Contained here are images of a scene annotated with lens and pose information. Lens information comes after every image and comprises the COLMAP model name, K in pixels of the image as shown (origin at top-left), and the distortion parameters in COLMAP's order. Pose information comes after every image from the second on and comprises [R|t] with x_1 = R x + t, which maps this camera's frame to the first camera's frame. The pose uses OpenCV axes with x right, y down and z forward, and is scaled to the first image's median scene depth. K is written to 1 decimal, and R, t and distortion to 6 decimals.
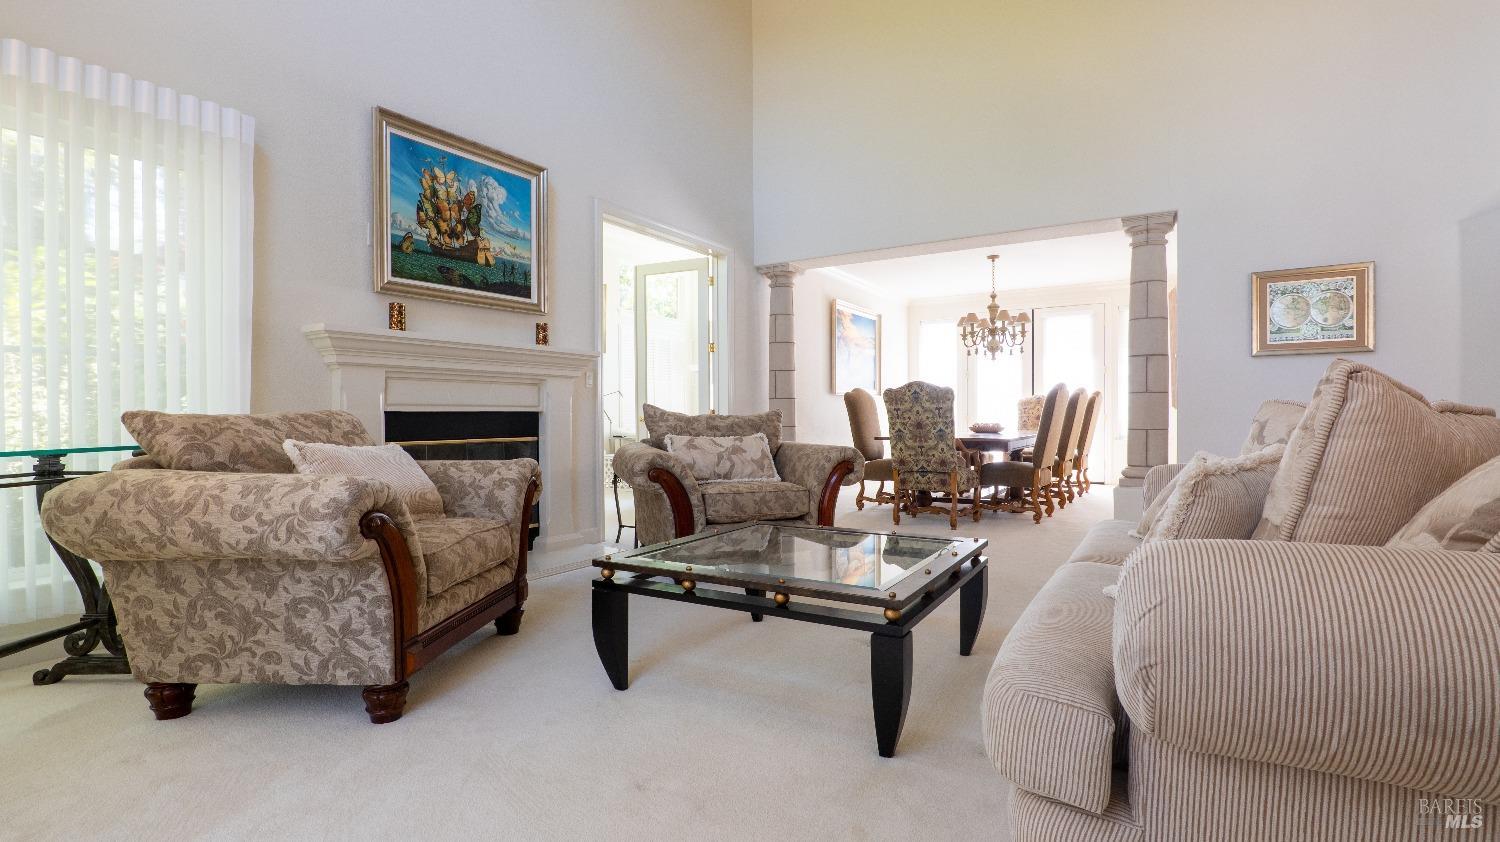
lens RADIAL K [[698.2, 0, 752.5], [0, 698.2, 423.0], [0, 0, 1]] dist [-0.021086, 0.006404]
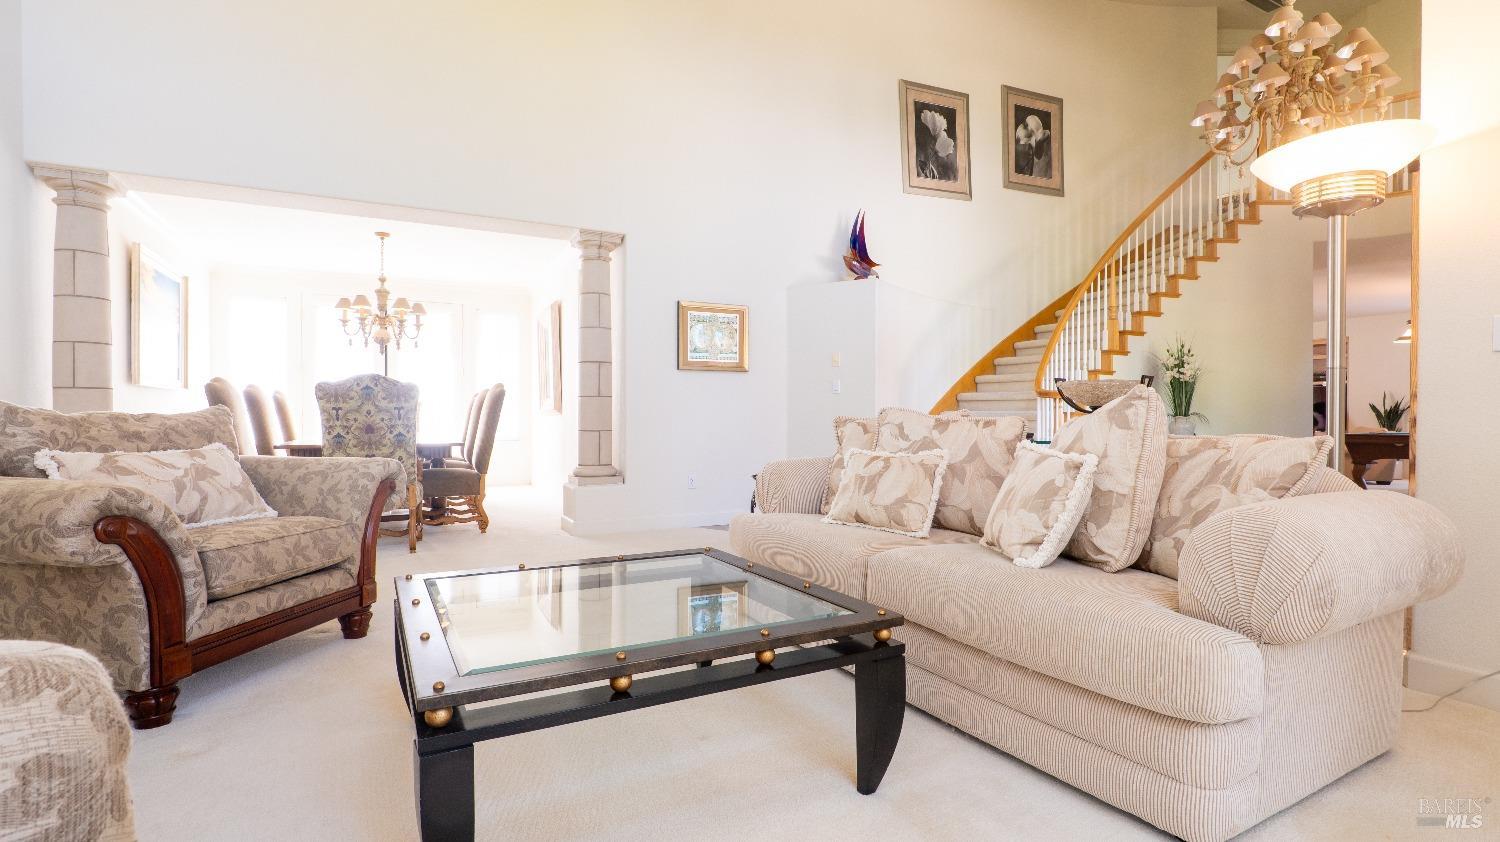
lens RADIAL K [[698.2, 0, 752.5], [0, 698.2, 423.0], [0, 0, 1]] dist [-0.021086, 0.006404]
pose [[0.519087, -0.001074, 0.854721, -0.233827], [0.003402, 0.999994, -0.000809, -0.001337], [-0.854714, 0.003327, 0.519088, 0.236067]]
